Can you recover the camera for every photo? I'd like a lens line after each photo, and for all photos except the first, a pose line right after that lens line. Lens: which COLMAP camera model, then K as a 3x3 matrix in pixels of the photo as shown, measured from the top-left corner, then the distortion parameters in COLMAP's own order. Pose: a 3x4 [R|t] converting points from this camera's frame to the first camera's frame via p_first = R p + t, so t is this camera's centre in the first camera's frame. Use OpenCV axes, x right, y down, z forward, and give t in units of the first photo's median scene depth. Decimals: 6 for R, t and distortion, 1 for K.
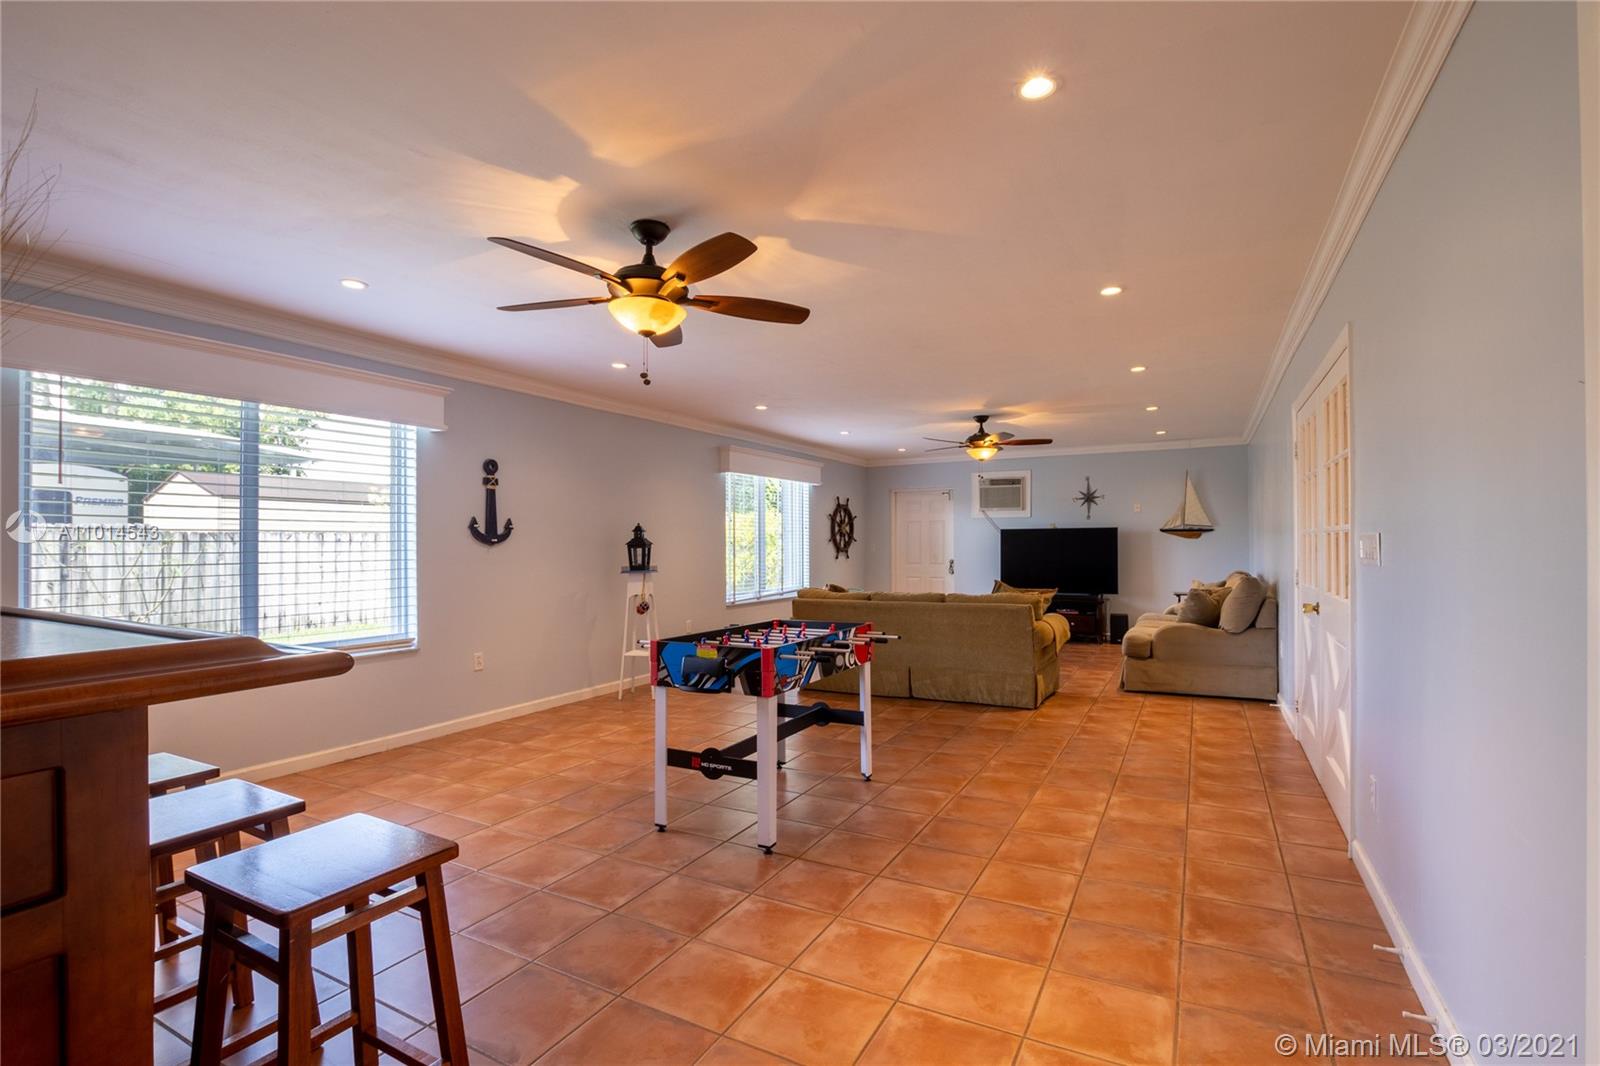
lens RADIAL K [[769.5, 0, 807.8], [0, 769.5, 534.6], [0, 0, 1]] dist [-0.001717, 0.000000]
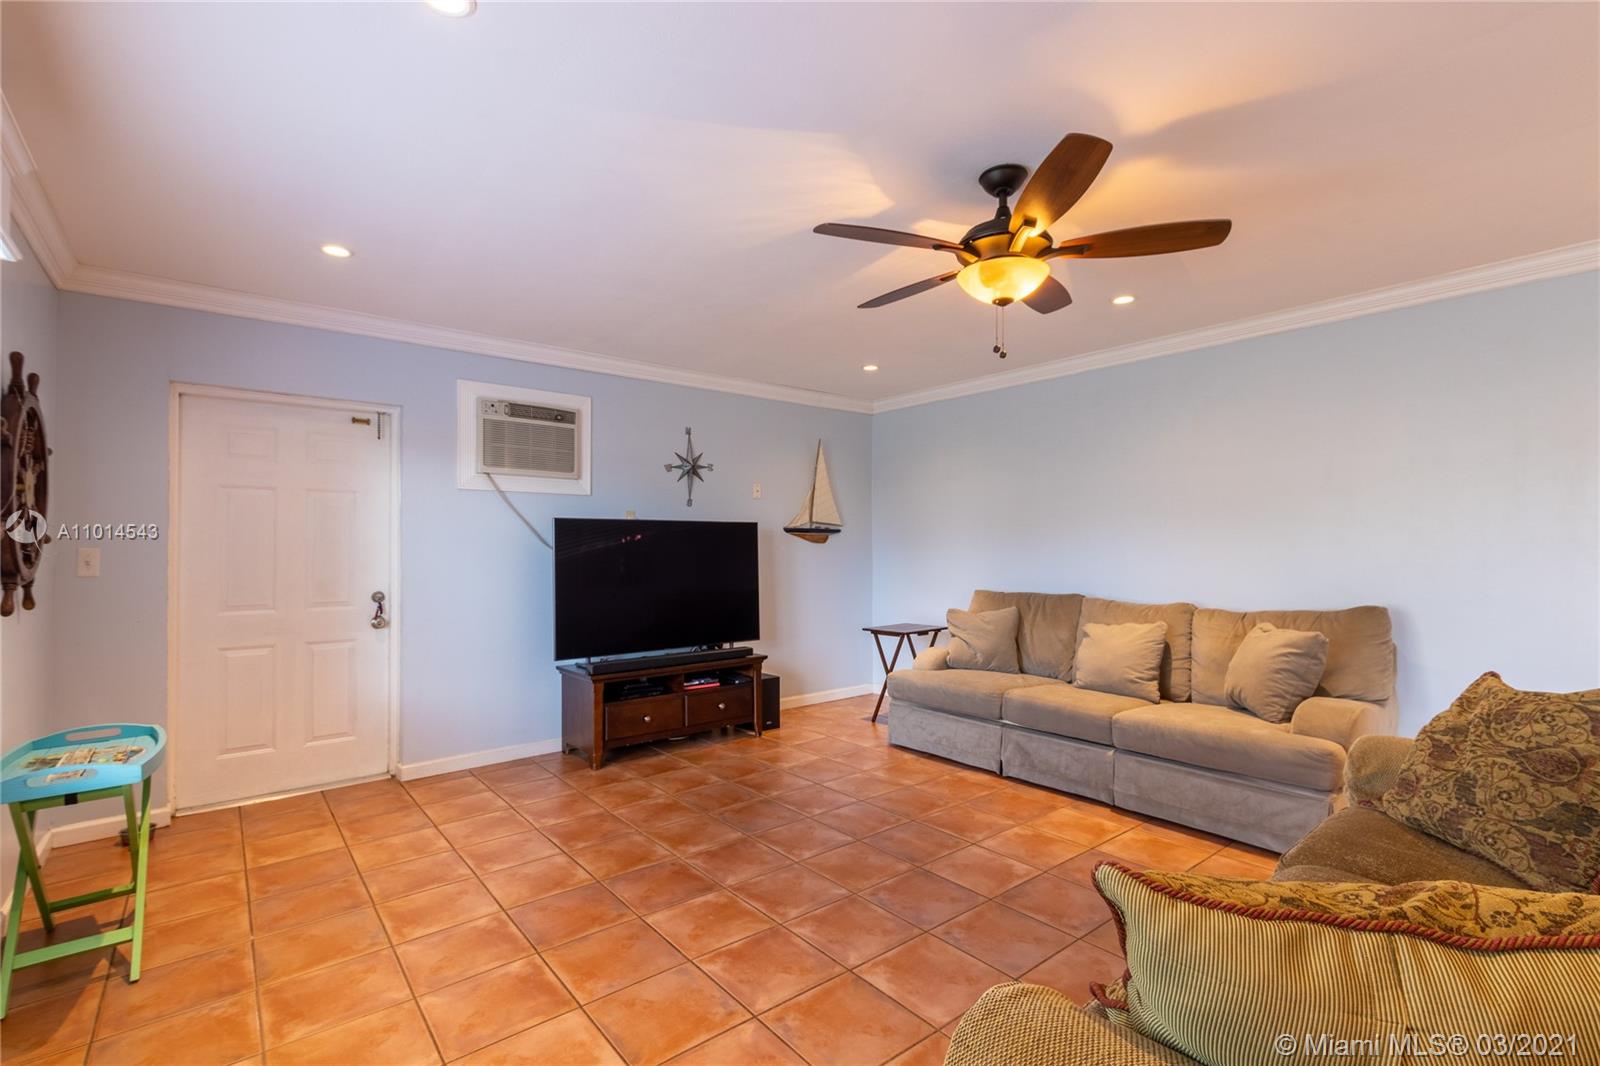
lens RADIAL K [[726.5, 0, 806.6], [0, 726.5, 532.5], [0, 0, 1]] dist [0.002475, 0.000599]
pose [[0.362796, 0.023507, 0.931572, -0.090185], [-0.010061, 0.999722, -0.021308, 0.009492], [-0.931814, -0.001642, 0.362932, 0.787627]]
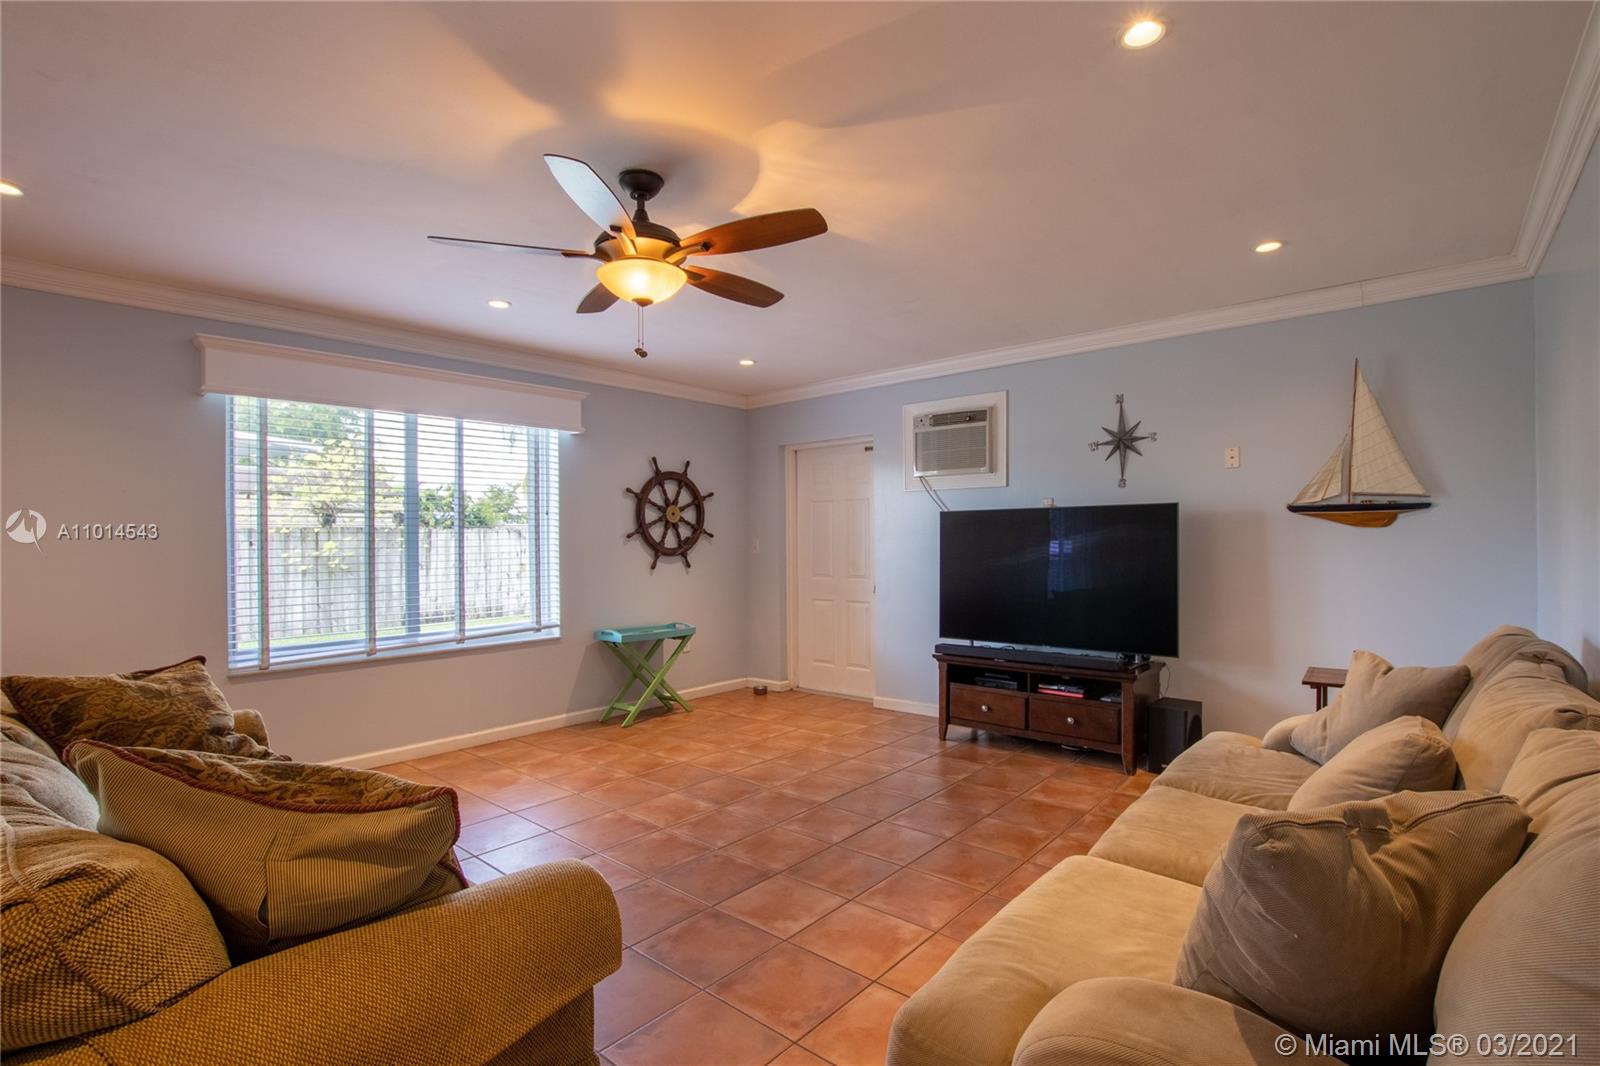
lens RADIAL K [[744.9, 0, 804.6], [0, 744.9, 537.5], [0, 0, 1]] dist [-0.025333, 0.000782]
pose [[0.980896, -0.005393, -0.194456, 0.283060], [0.007589, 0.999916, 0.010548, 0.004294], [0.194383, -0.011822, 0.980854, 0.564866]]
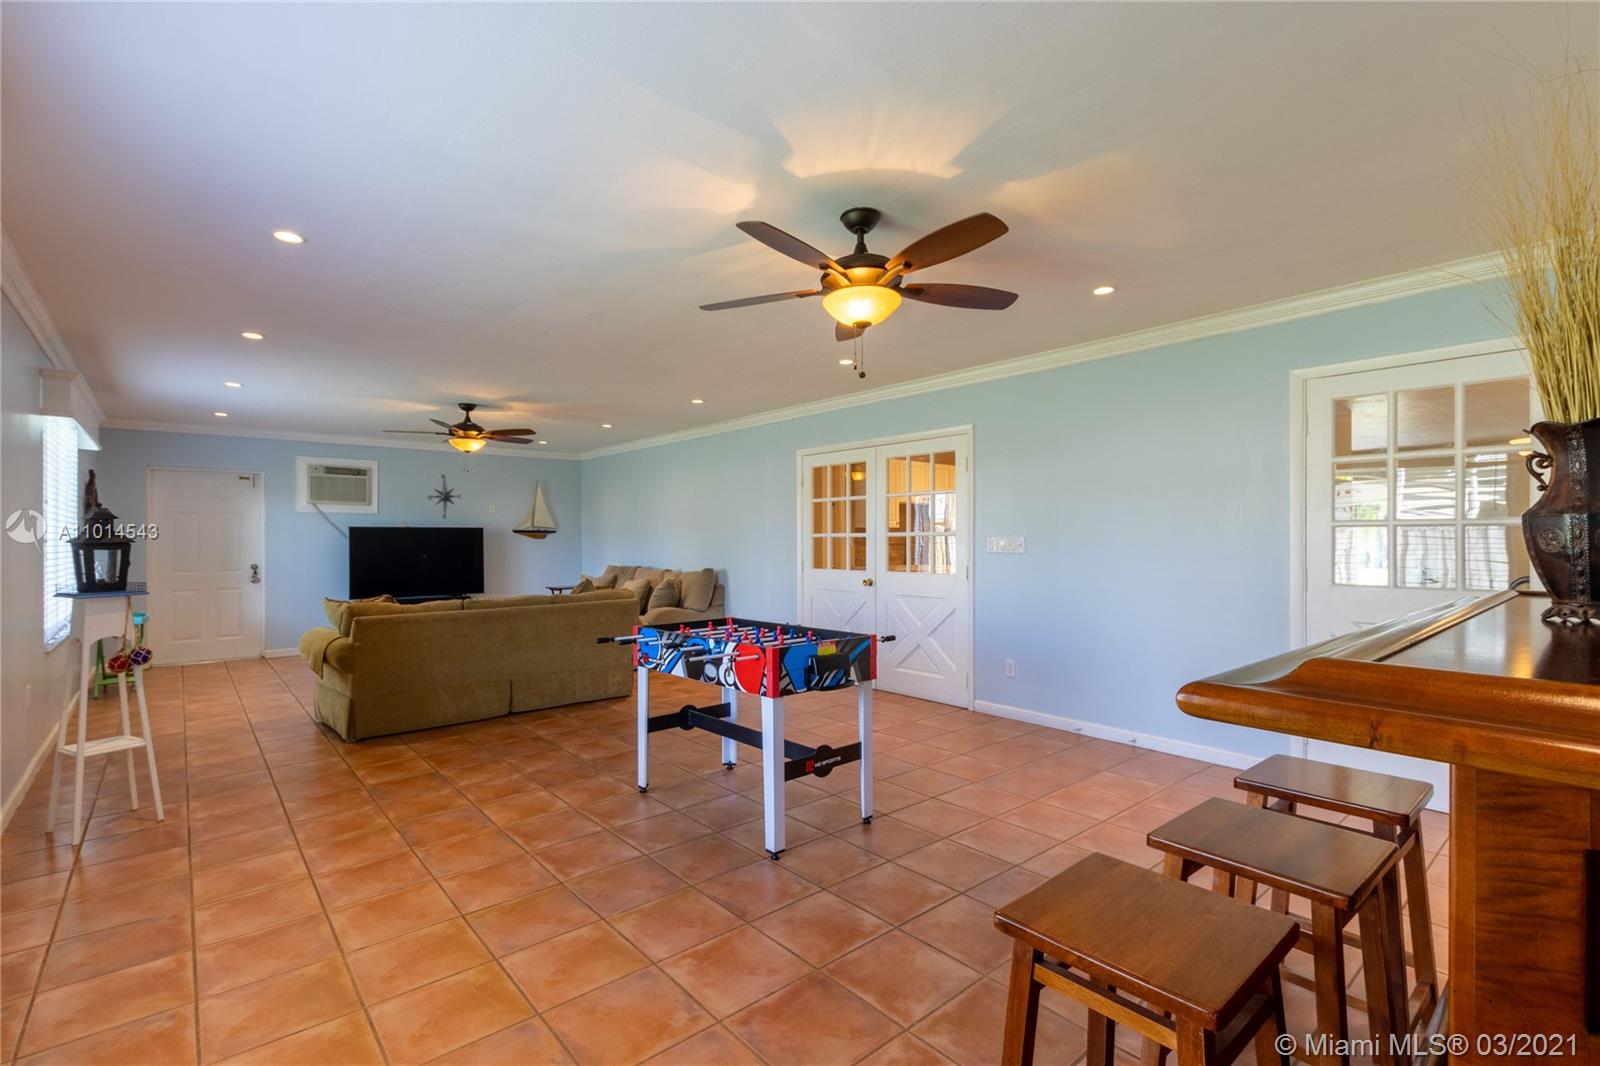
lens RADIAL K [[749.5, 0, 800.0], [0, 749.5, 533.0], [0, 0, 1]] dist [0.040413, -0.014012]
pose [[0.339464, 0.012591, 0.940535, -0.407300], [-0.008333, 0.999911, -0.010379, 0.004980], [-0.940582, -0.004314, 0.339539, 0.270109]]
